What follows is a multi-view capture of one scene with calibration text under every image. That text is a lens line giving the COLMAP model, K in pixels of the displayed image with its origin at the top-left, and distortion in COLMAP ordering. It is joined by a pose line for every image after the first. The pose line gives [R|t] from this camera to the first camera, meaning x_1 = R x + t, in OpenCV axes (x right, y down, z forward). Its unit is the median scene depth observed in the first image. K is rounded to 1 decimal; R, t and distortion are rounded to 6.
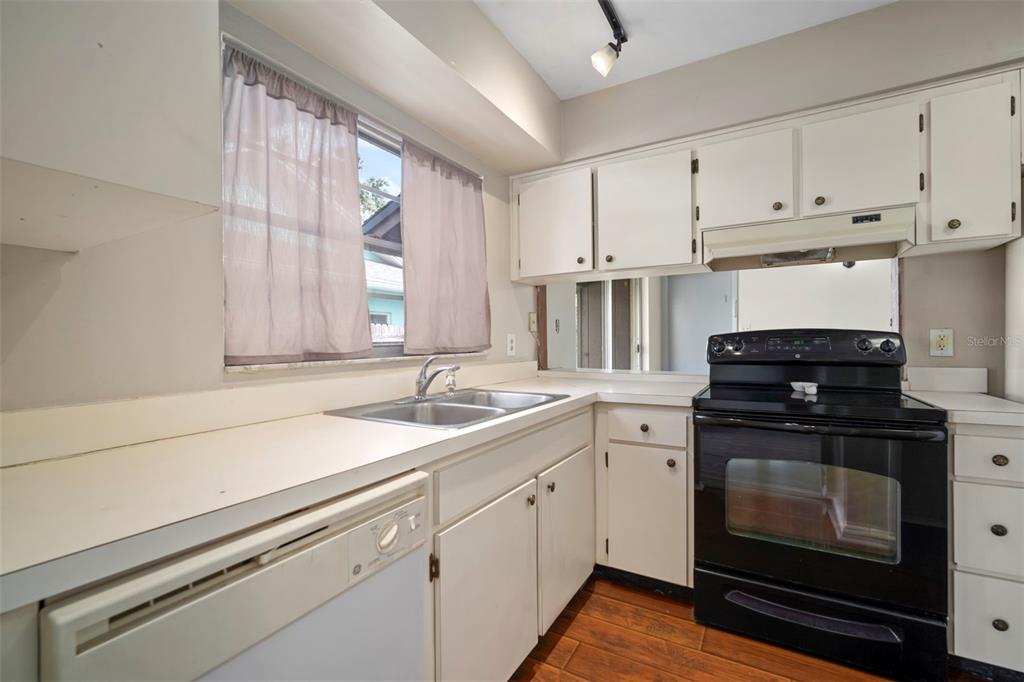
lens RADIAL K [[448.6, 0, 515.6], [0, 448.6, 342.5], [0, 0, 1]] dist [-0.009084, 0.002496]
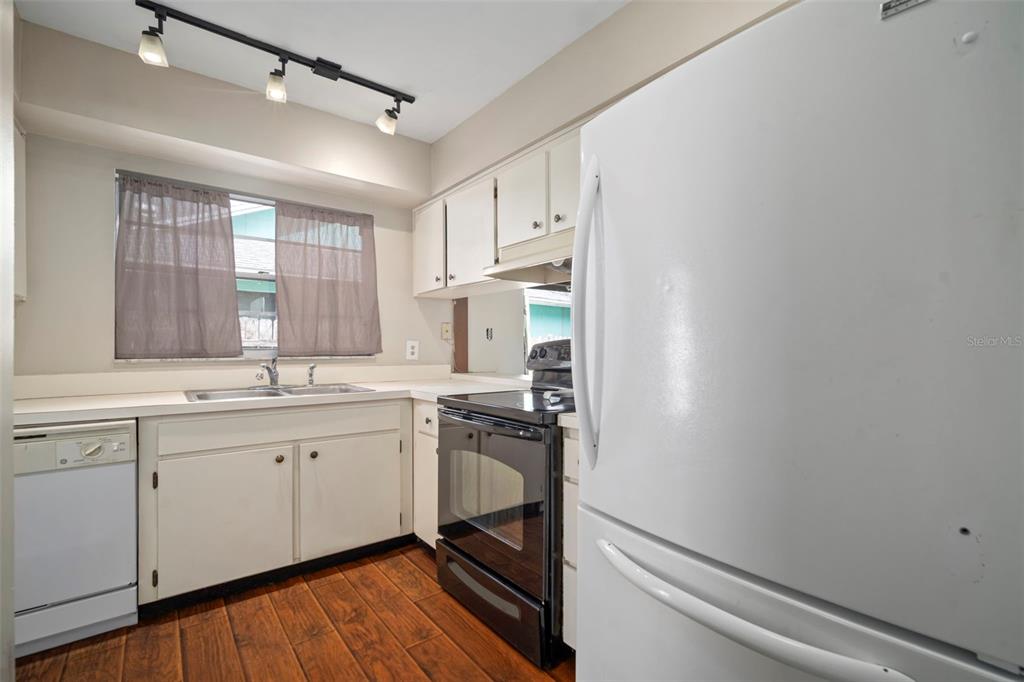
lens RADIAL K [[448.6, 0, 490.7], [0, 448.6, 348.8], [0, 0, 1]] dist [-0.009084, 0.002496]
pose [[0.926090, 0.012096, -0.377110, 0.860665], [-0.012066, 0.999924, 0.002440, -0.005884], [0.377111, 0.002290, 0.926165, -0.042931]]
